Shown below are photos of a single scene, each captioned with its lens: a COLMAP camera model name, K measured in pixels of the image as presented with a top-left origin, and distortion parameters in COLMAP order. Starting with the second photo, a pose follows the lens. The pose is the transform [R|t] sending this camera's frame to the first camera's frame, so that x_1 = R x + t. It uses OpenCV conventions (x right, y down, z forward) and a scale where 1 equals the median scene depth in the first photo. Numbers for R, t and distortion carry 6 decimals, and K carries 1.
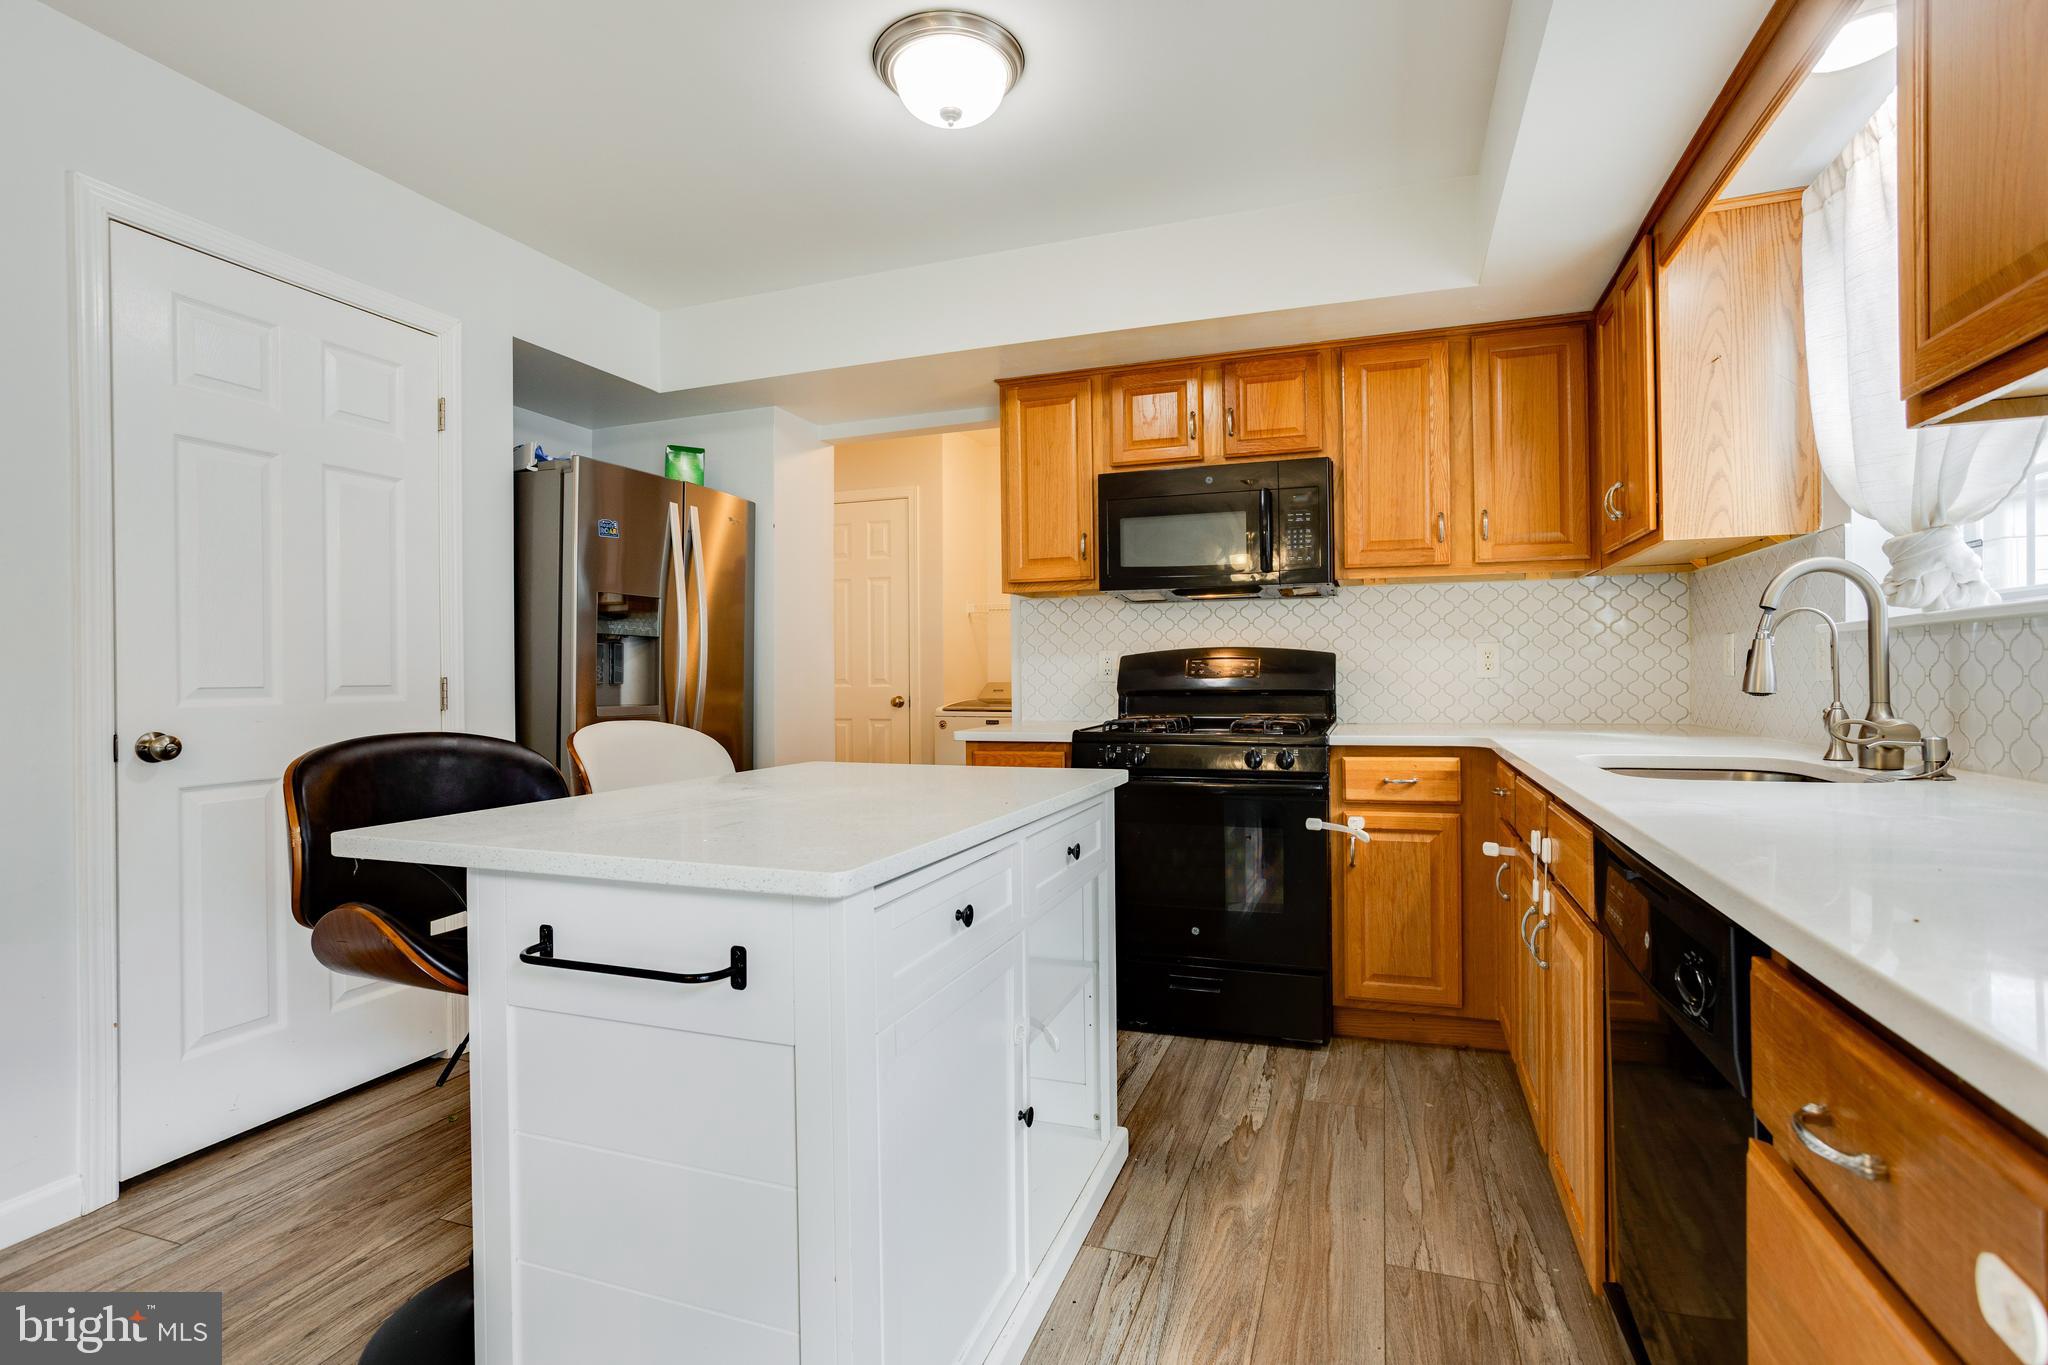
lens RADIAL K [[975.4, 0, 1027.8], [0, 975.4, 678.8], [0, 0, 1]] dist [-0.056922, 0.030042]
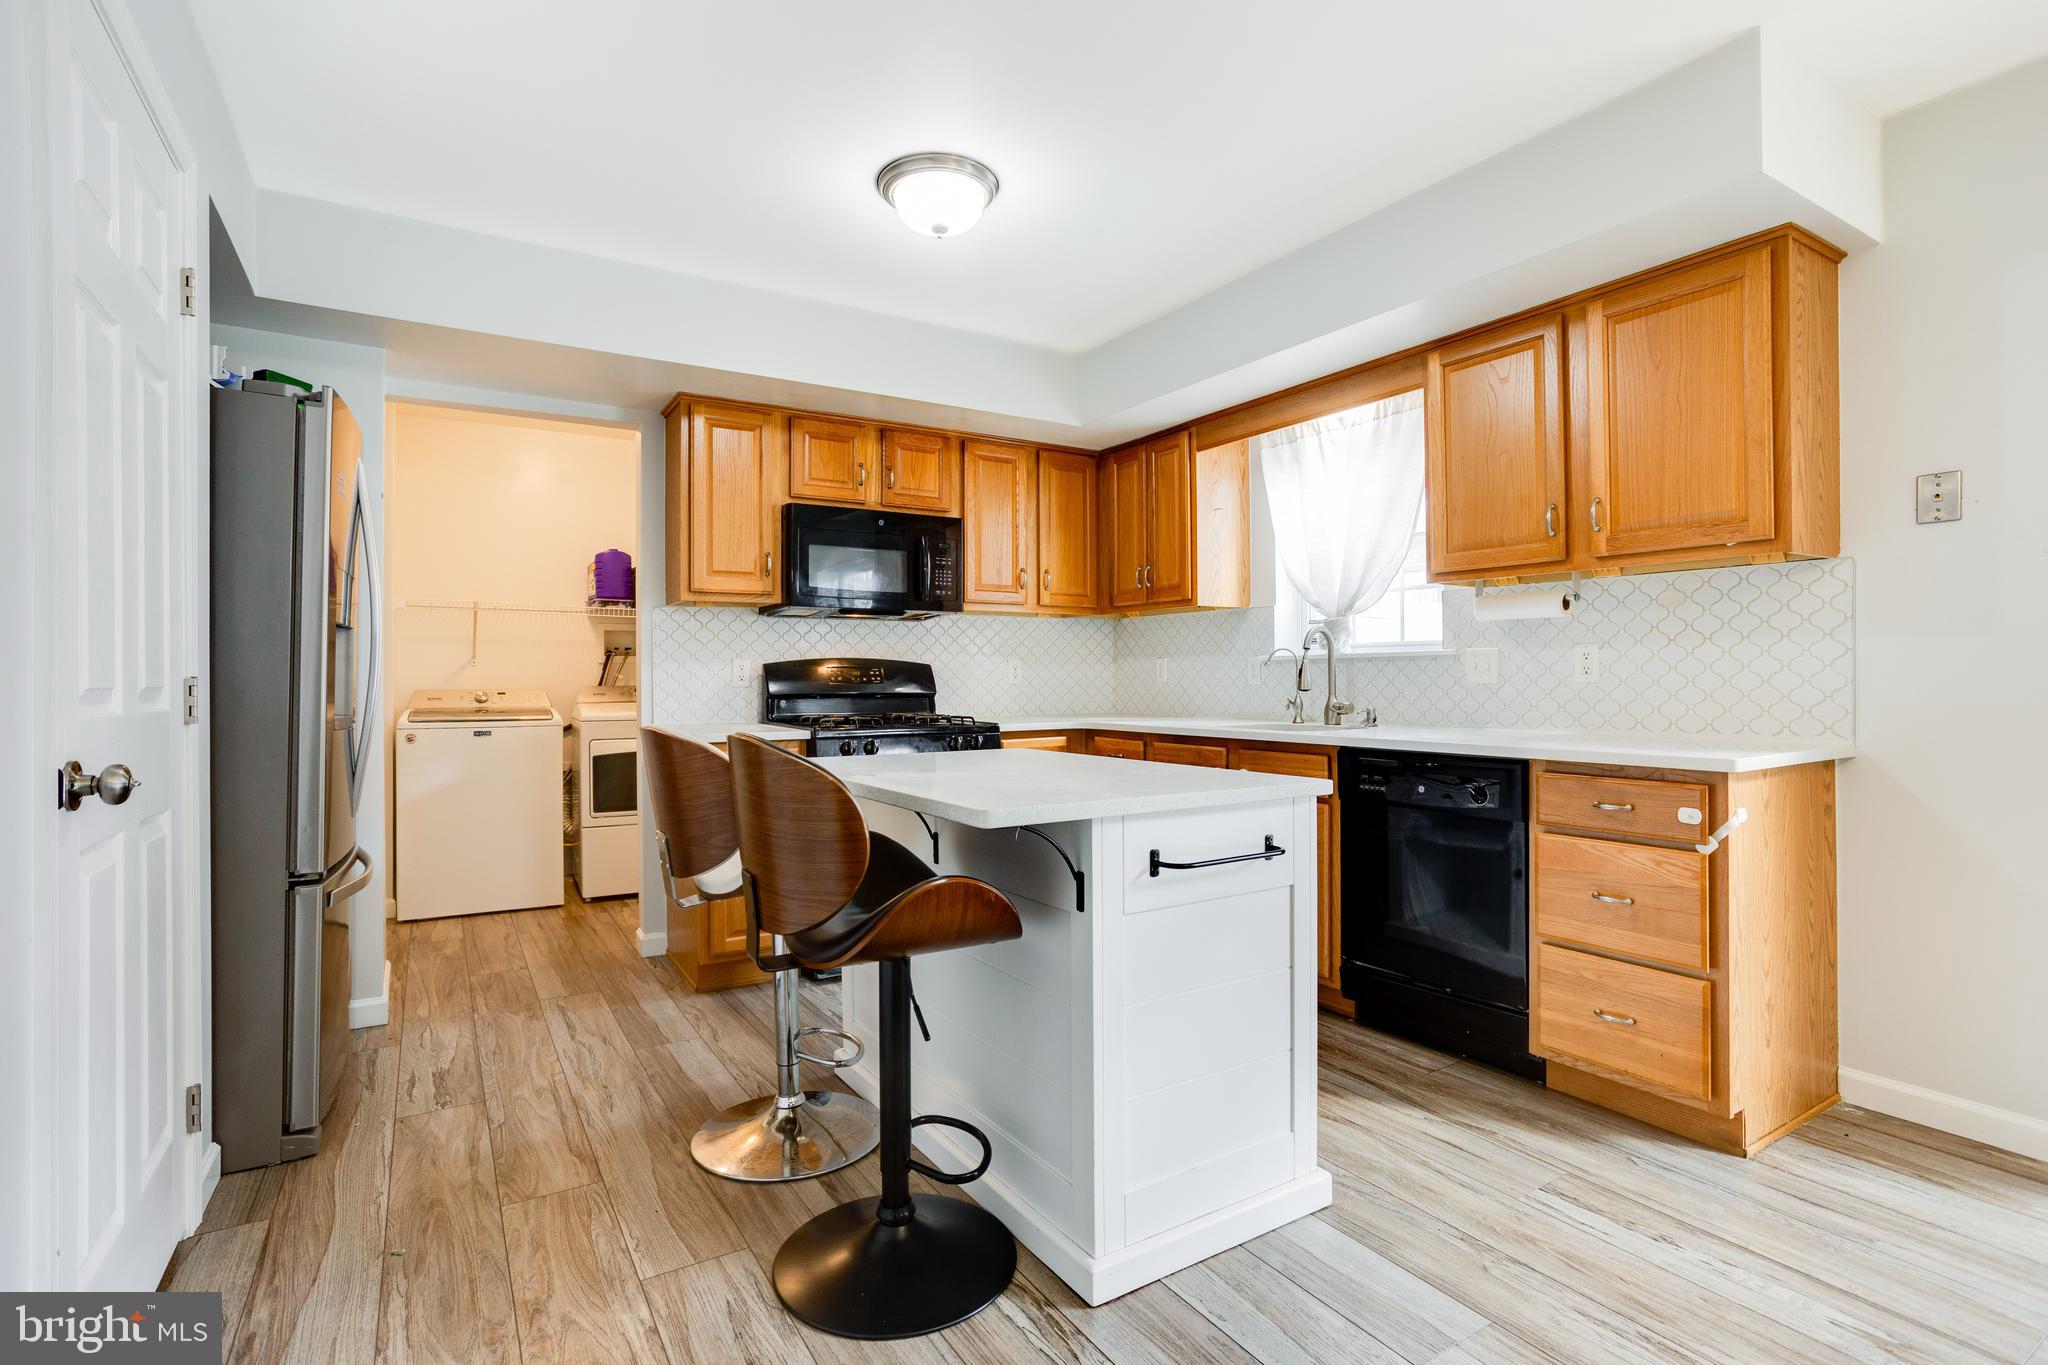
lens RADIAL K [[975.4, 0, 1027.8], [0, 975.4, 678.8], [0, 0, 1]] dist [-0.056922, 0.030042]
pose [[0.617037, 0.006585, 0.786907, -0.689116], [0.001263, 0.999955, -0.009358, 0.005337], [-0.786933, 0.006769, 0.617001, 0.095442]]
